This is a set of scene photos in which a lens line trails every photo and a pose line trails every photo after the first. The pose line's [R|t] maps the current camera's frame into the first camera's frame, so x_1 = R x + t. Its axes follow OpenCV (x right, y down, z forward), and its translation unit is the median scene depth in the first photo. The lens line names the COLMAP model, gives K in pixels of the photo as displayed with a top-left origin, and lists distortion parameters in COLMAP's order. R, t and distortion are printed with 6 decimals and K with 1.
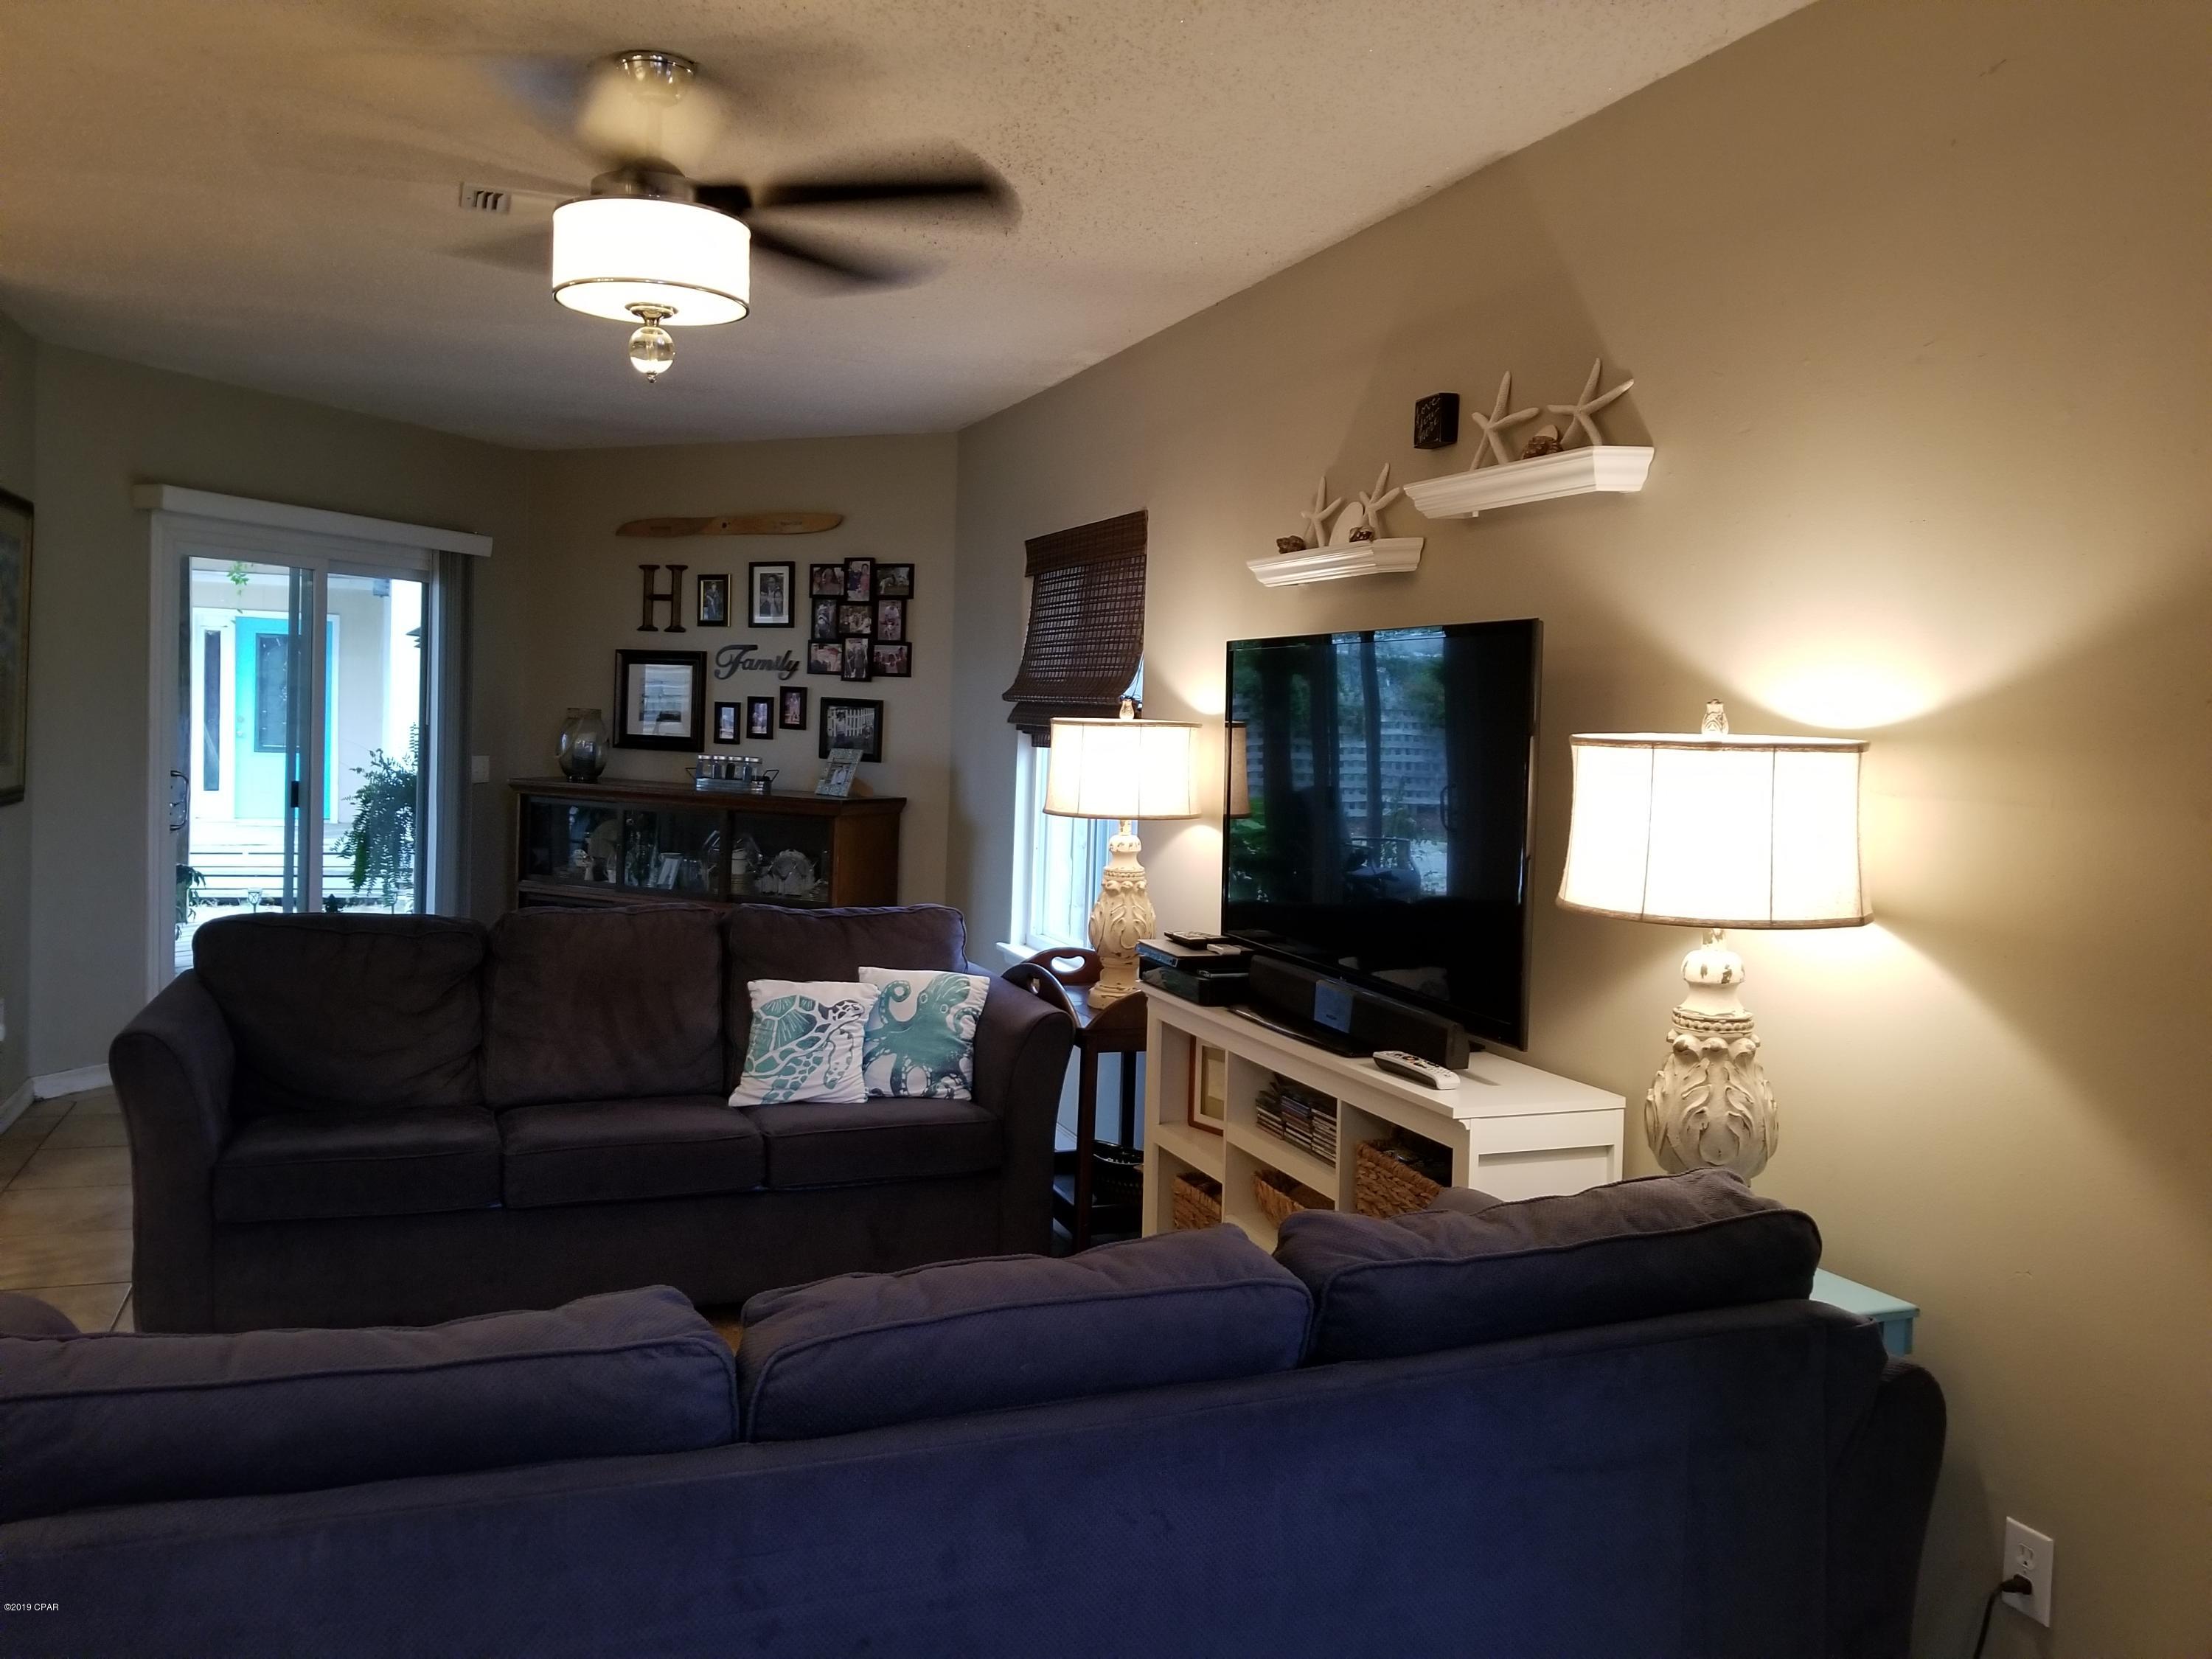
lens RADIAL K [[1758.1, 0, 1100.3], [0, 1758.1, 819.6], [0, 0, 1]] dist [0.081101, -0.148423]
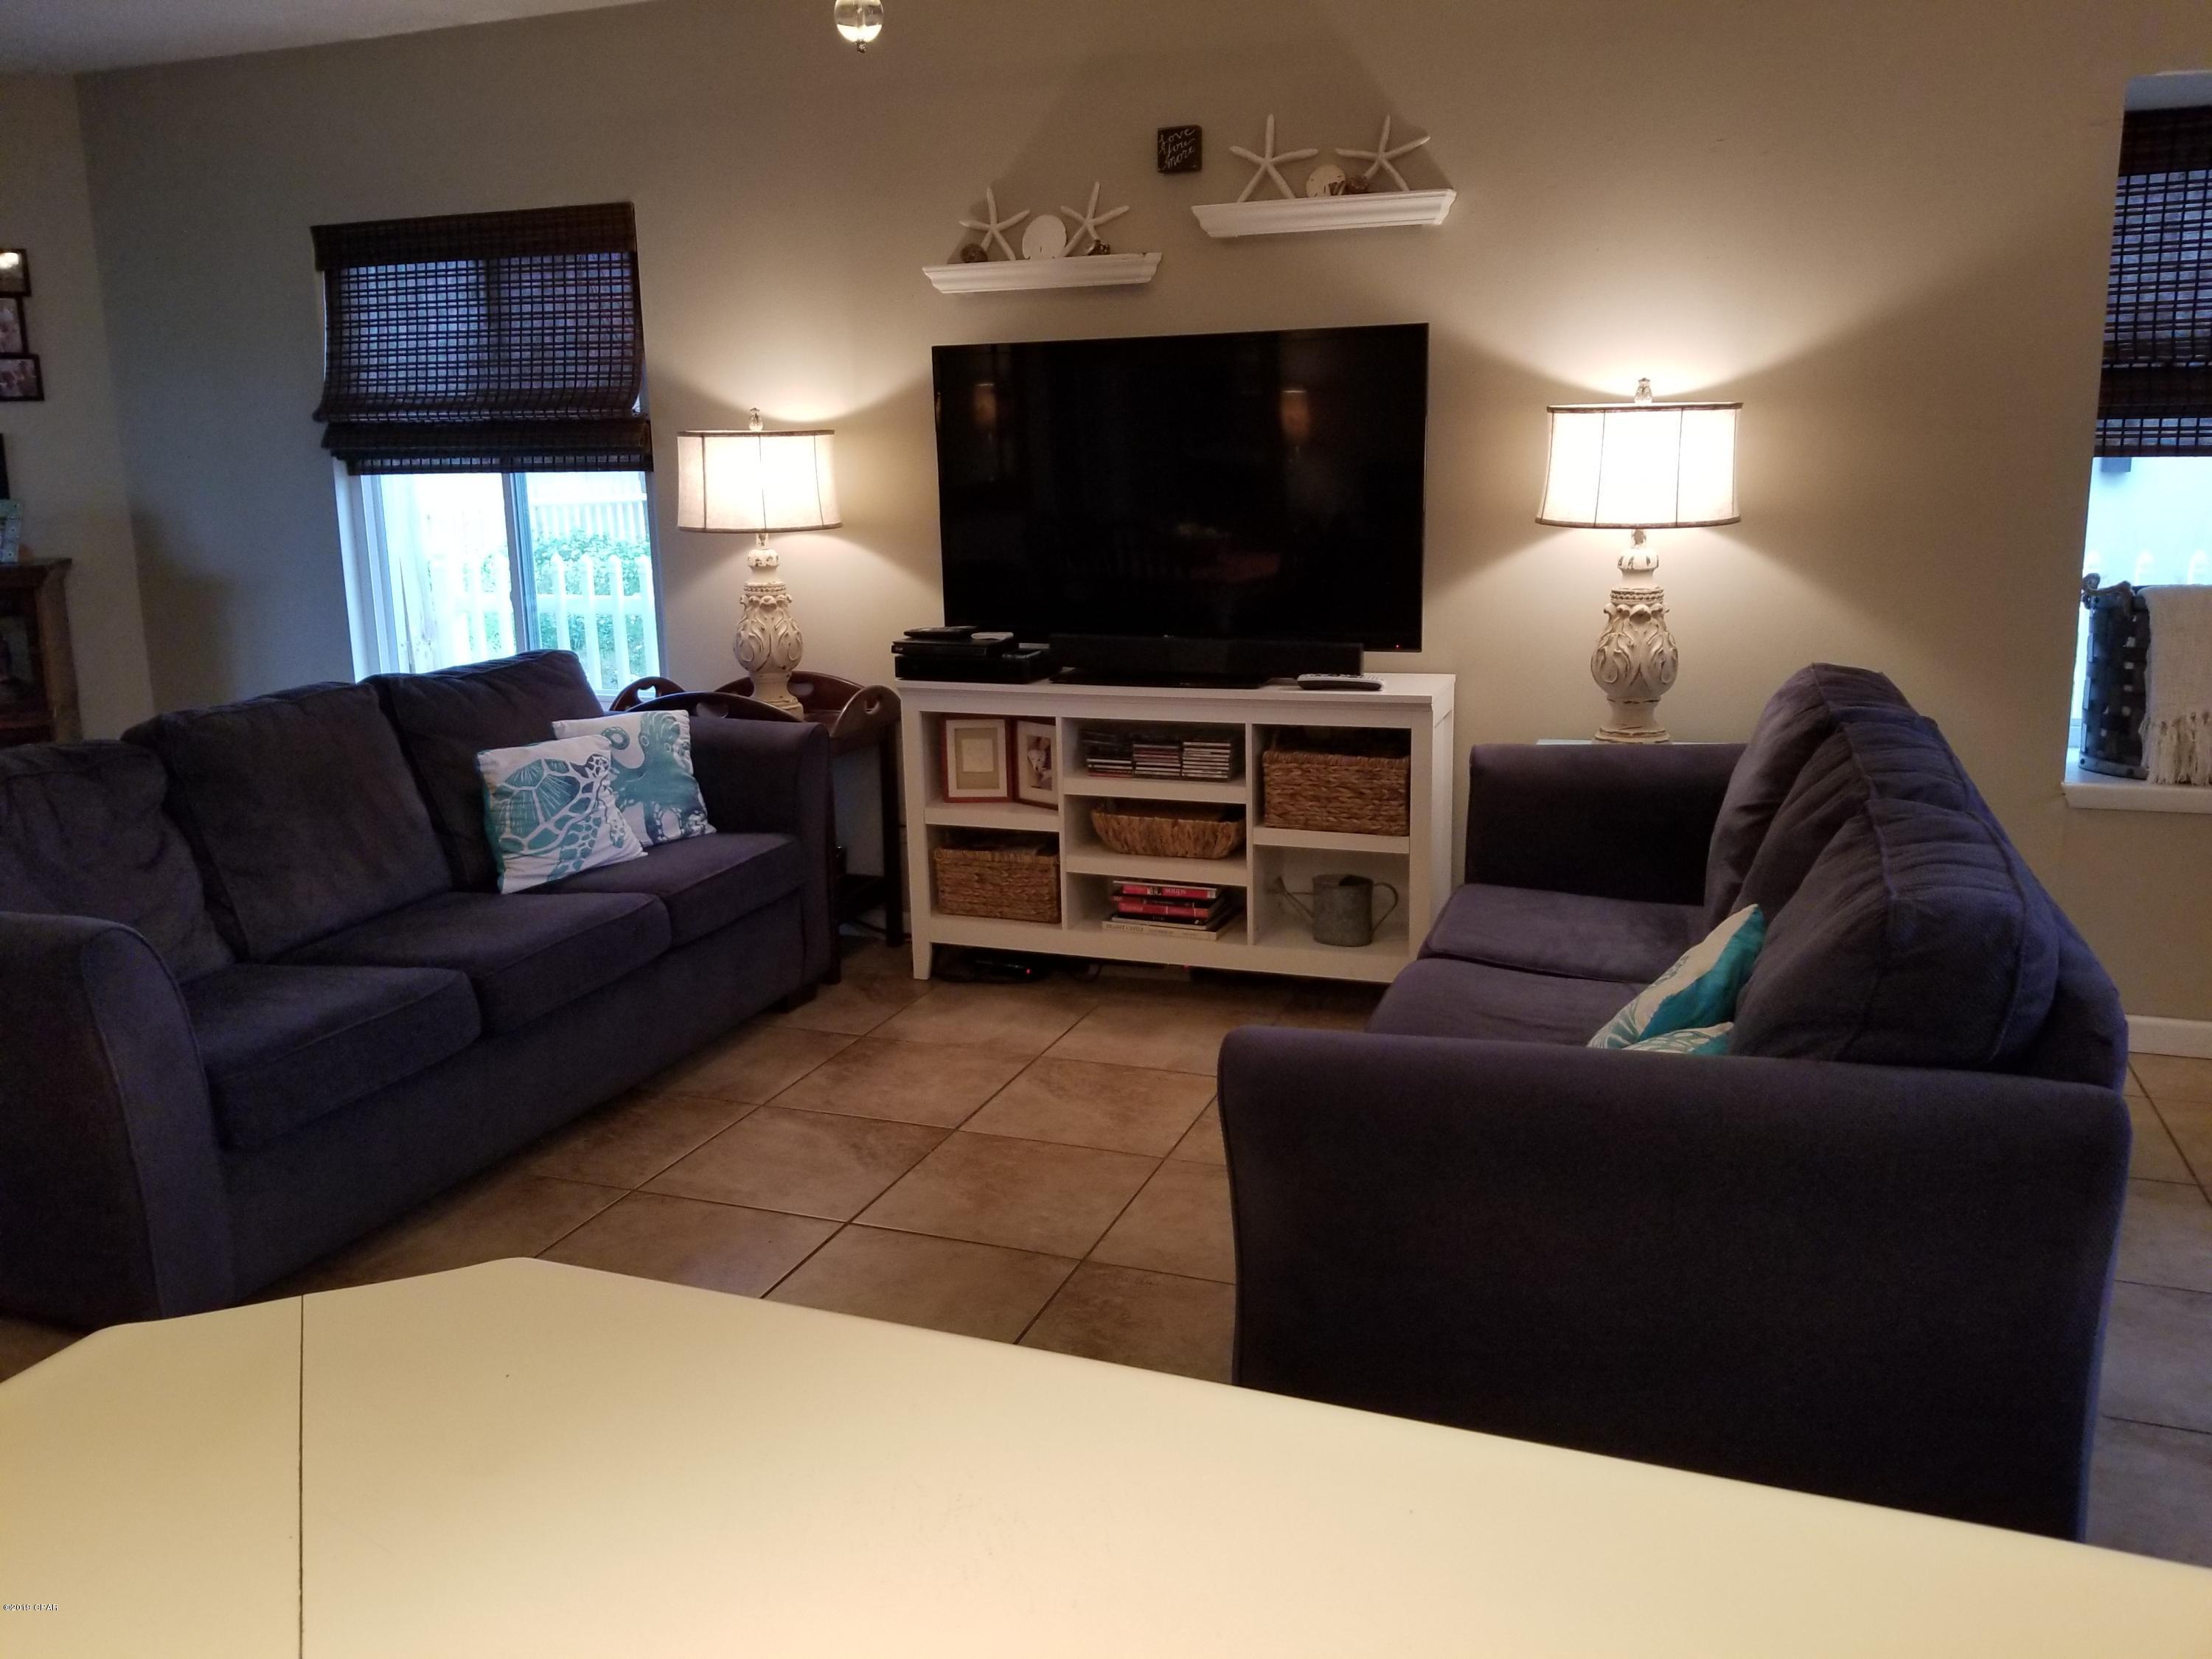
lens RADIAL K [[1777.3, 0, 1106.0], [0, 1777.3, 829.5], [0, 0, 1]] dist [0.092752, -0.146280]
pose [[0.651240, -0.209451, 0.729395, -0.667786], [0.088492, 0.975560, 0.201129, -0.023902], [-0.753695, -0.066438, 0.653858, 0.187756]]
